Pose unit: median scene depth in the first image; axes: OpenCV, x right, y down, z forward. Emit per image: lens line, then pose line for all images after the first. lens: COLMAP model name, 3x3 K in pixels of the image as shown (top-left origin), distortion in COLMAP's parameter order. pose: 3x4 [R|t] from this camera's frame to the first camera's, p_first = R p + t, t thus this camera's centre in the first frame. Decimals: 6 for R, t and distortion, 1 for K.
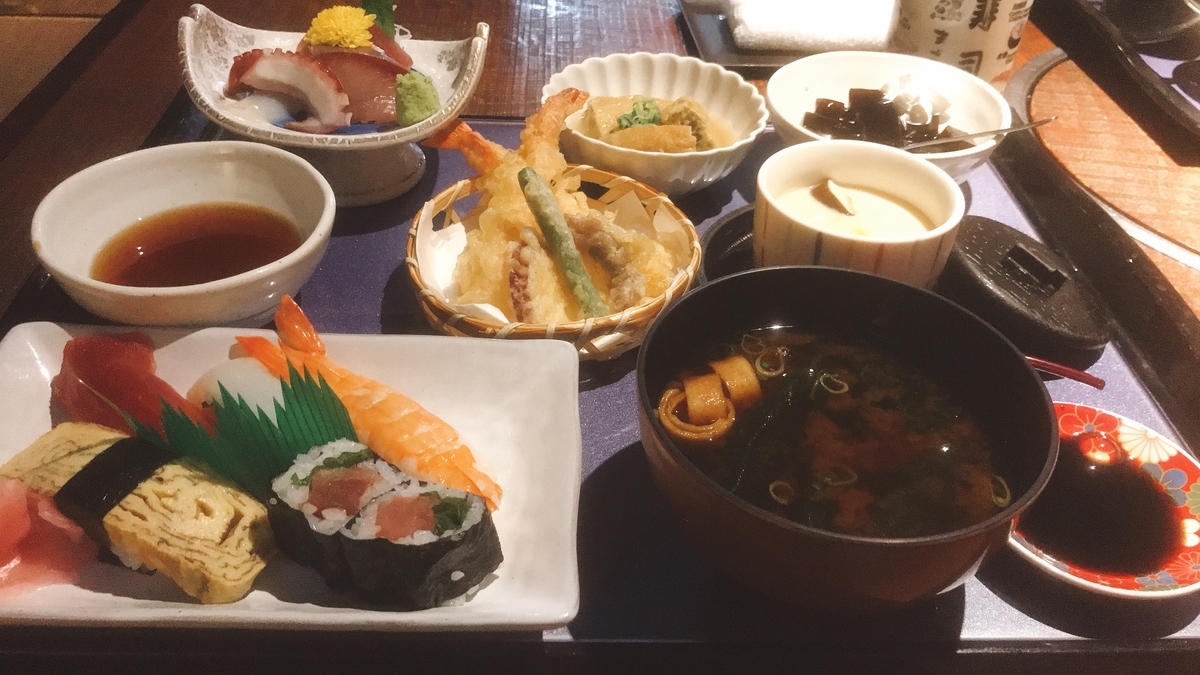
lens RADIAL K [[976.0, 0, 591.7], [0, 976.0, 334.4], [0, 0, 1]] dist [-0.000969, 0.003542]
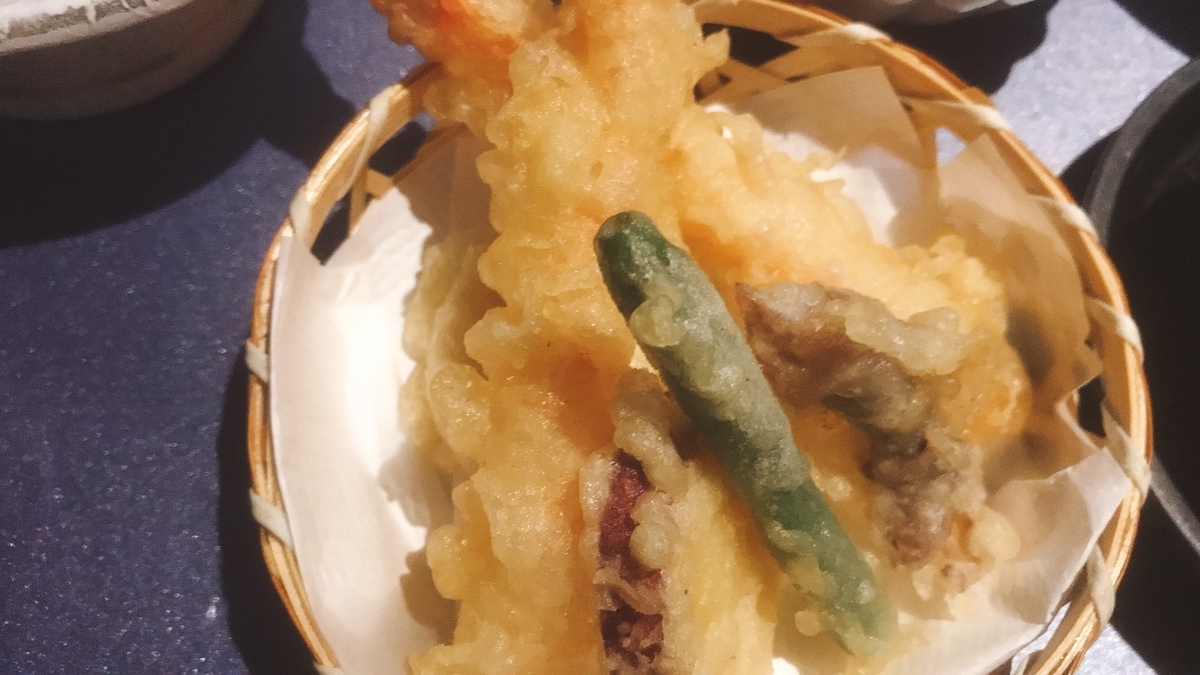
lens RADIAL K [[1000.8, 0, 602.7], [0, 1000.8, 313.9], [0, 0, 1]] dist [-0.001229, -0.002421]
pose [[0.996871, -0.076723, 0.018998, -0.071278], [0.059412, 0.885875, 0.460104, -0.246315], [-0.052130, -0.457536, 0.887662, 0.668007]]
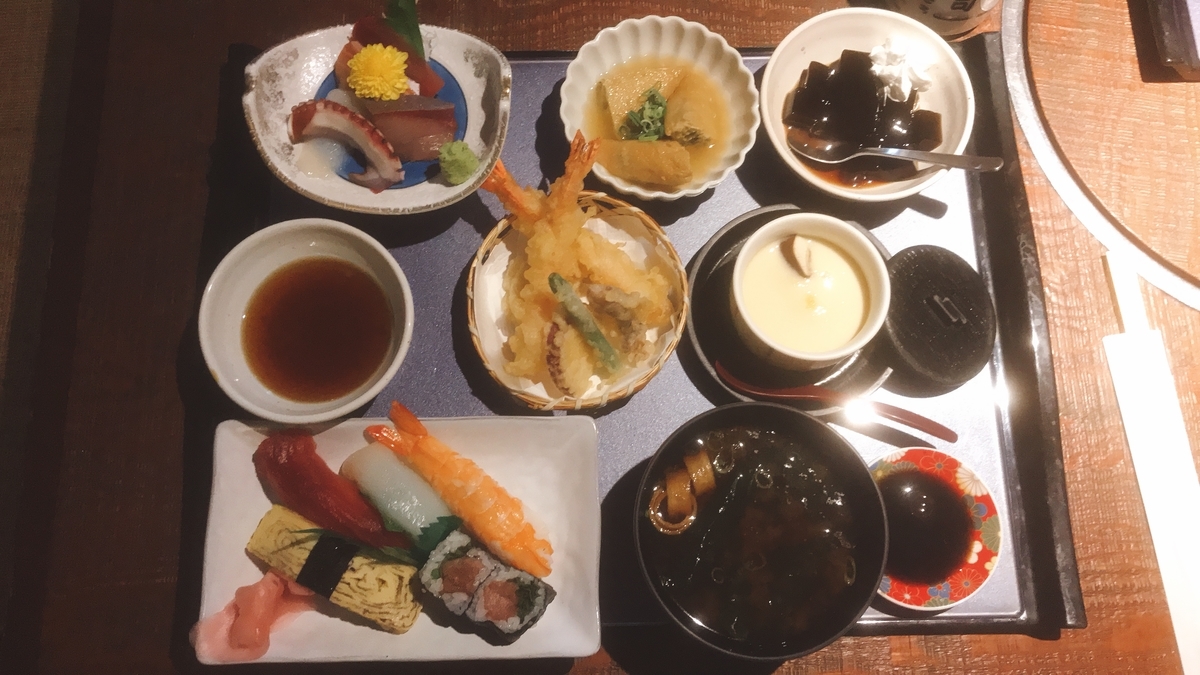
lens RADIAL K [[1000.8, 0, 602.7], [0, 1000.8, 313.9], [0, 0, 1]] dist [-0.001229, -0.002421]
pose [[0.999555, -0.010876, -0.027764, 0.030448], [0.025197, 0.805953, 0.591442, -0.819145], [0.015944, -0.591879, 0.805869, -0.089687]]
